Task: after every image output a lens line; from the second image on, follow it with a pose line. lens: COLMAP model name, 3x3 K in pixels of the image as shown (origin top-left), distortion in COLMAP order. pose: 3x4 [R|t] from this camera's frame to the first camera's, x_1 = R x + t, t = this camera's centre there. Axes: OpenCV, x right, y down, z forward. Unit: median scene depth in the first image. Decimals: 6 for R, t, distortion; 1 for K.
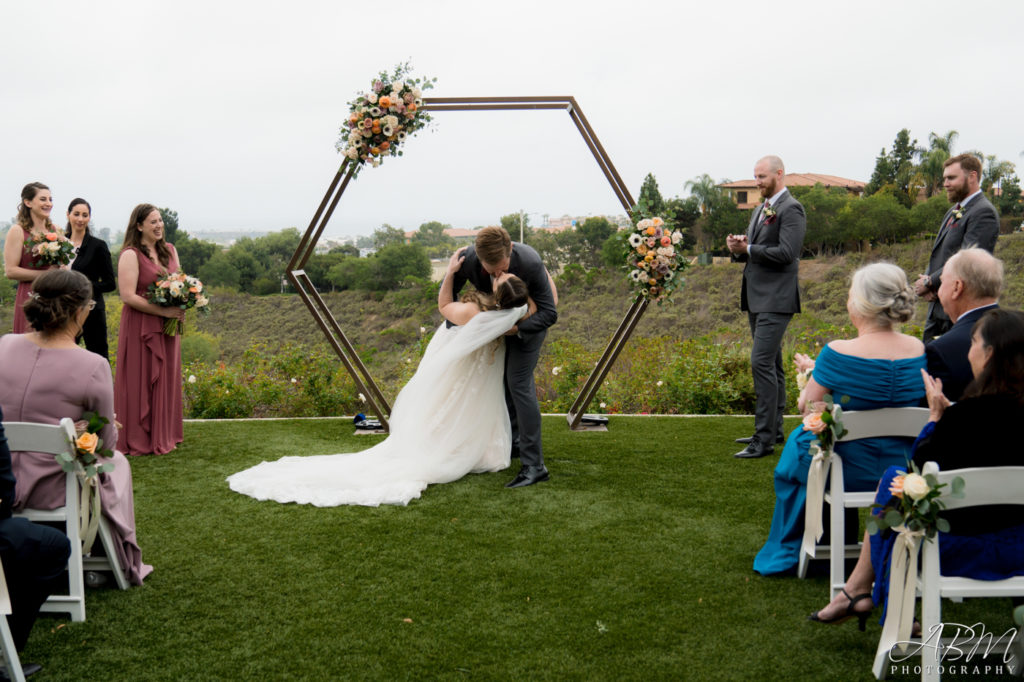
lens RADIAL K [[1109.8, 0, 513.4], [0, 1109.8, 332.9], [0, 0, 1]] dist [-0.129945, 0.000000]
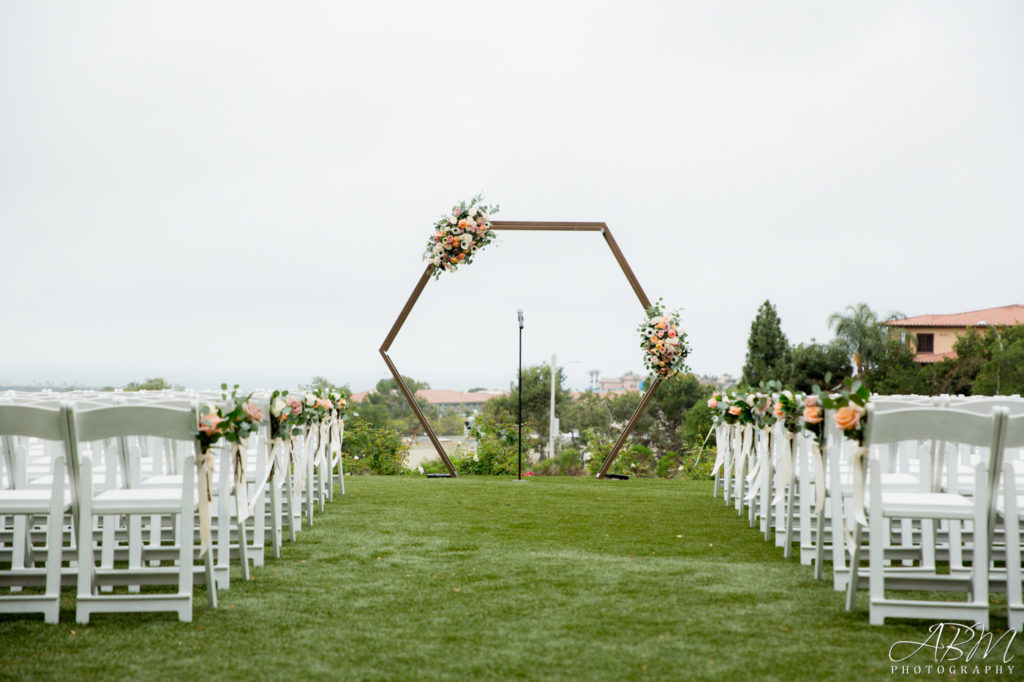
lens RADIAL K [[1968.6, 0, 518.9], [0, 1968.6, 346.6], [0, 0, 1]] dist [0.194265, 0.000000]
pose [[0.999636, 0.025120, -0.009811, -0.001237], [-0.026101, 0.992704, -0.117717, 0.012298], [0.006782, 0.117931, 0.992999, -0.076525]]
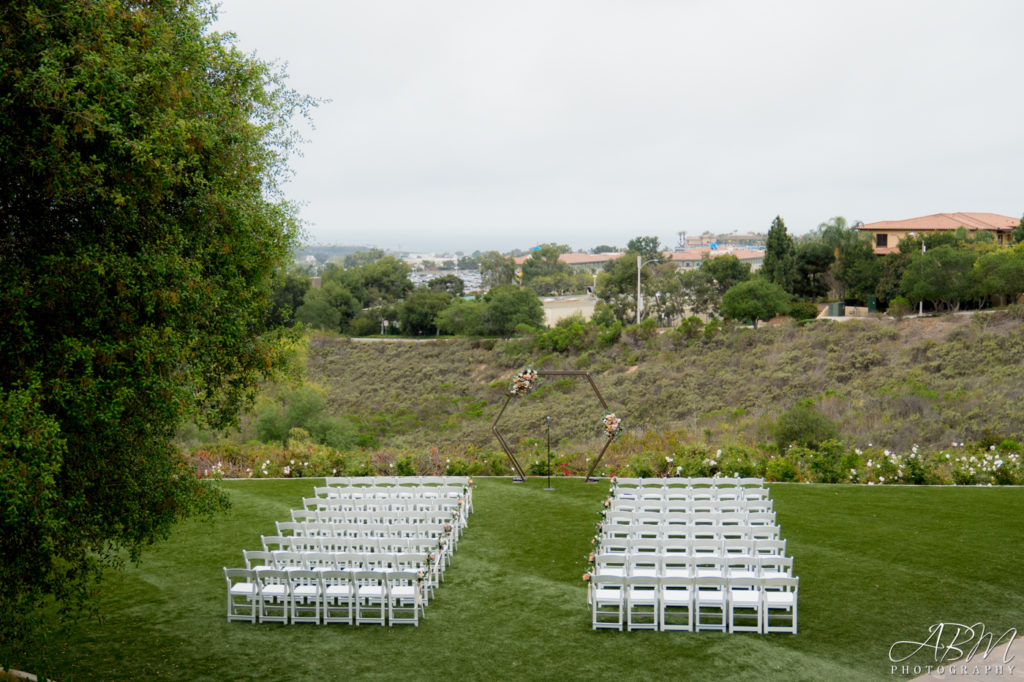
lens RADIAL K [[1346.6, 0, 509.1], [0, 1346.6, 337.2], [0, 0, 1]] dist [-0.080917, 0.000000]
pose [[0.994919, 0.012761, -0.099866, 0.012472], [-0.015162, 0.999613, -0.023327, -0.013151], [0.099529, 0.024723, 0.994727, -0.160306]]
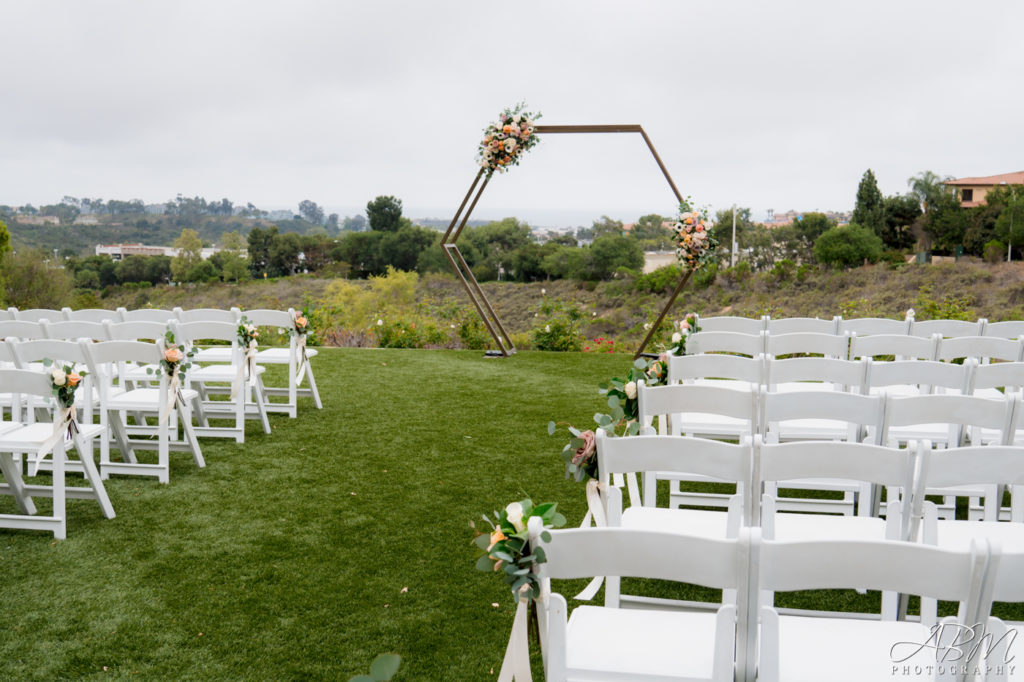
lens RADIAL K [[1117.5, 0, 510.6], [0, 1117.5, 346.0], [0, 0, 1]] dist [-0.098282, 0.000000]
pose [[0.979811, 0.038449, -0.196193, 0.010682], [-0.034911, 0.999160, 0.021459, 0.002615], [0.196854, -0.014177, 0.980330, -0.025608]]
